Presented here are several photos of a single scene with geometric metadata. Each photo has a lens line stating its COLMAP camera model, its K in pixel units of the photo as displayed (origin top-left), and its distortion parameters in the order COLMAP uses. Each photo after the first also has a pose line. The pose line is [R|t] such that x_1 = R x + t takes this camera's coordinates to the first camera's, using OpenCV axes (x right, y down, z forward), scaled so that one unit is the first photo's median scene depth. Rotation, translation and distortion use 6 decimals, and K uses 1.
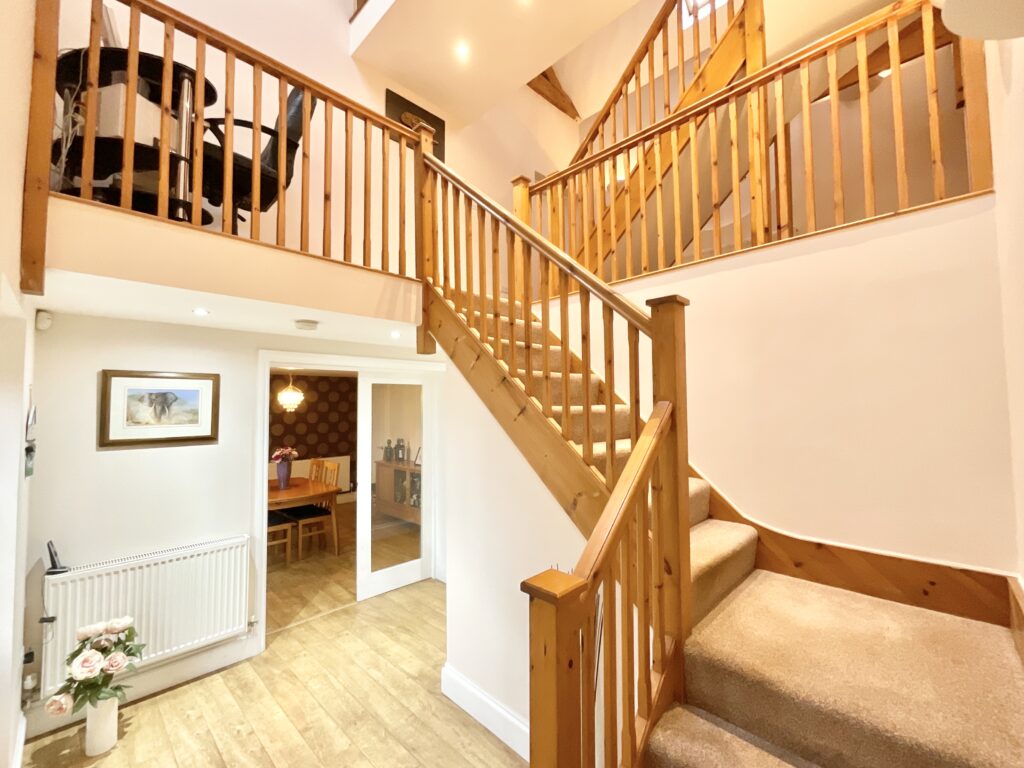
lens RADIAL K [[419.7, 0, 510.7], [0, 419.7, 386.9], [0, 0, 1]] dist [-0.001831, 0.000243]
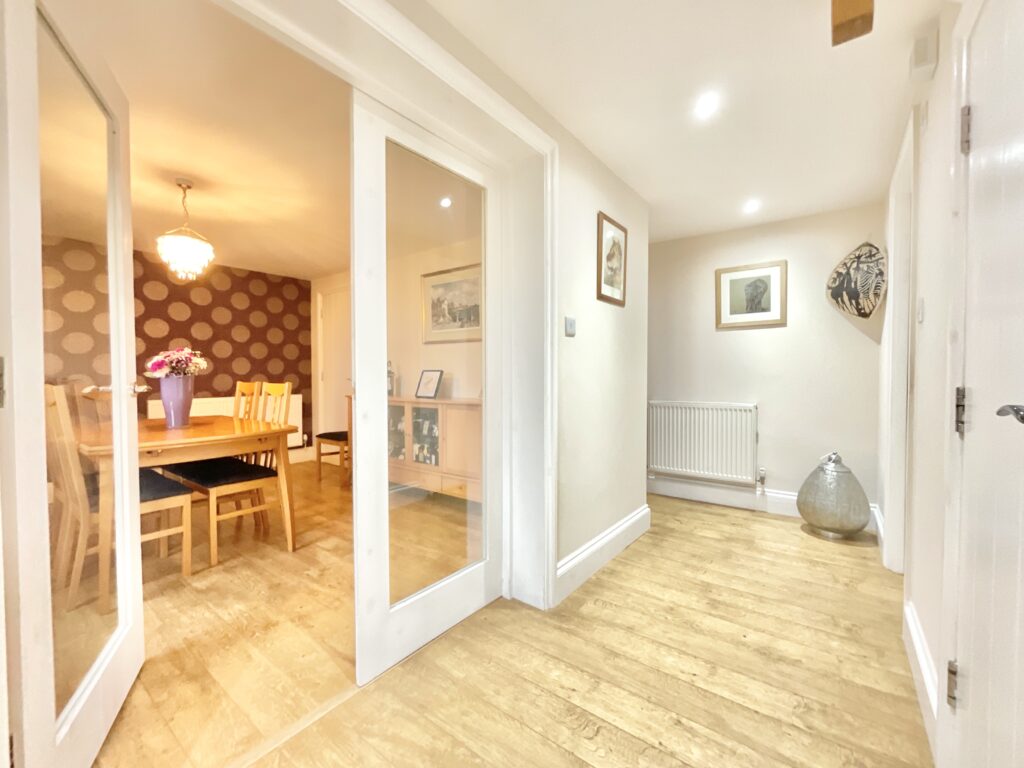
lens RADIAL K [[419.7, 0, 512.9], [0, 419.7, 380.0], [0, 0, 1]] dist [-0.001831, 0.000243]
pose [[0.992701, 0.002410, 0.120579, -0.209877], [-0.009795, 0.998108, 0.060694, 0.157905], [-0.120205, -0.061432, 0.990847, 0.476532]]
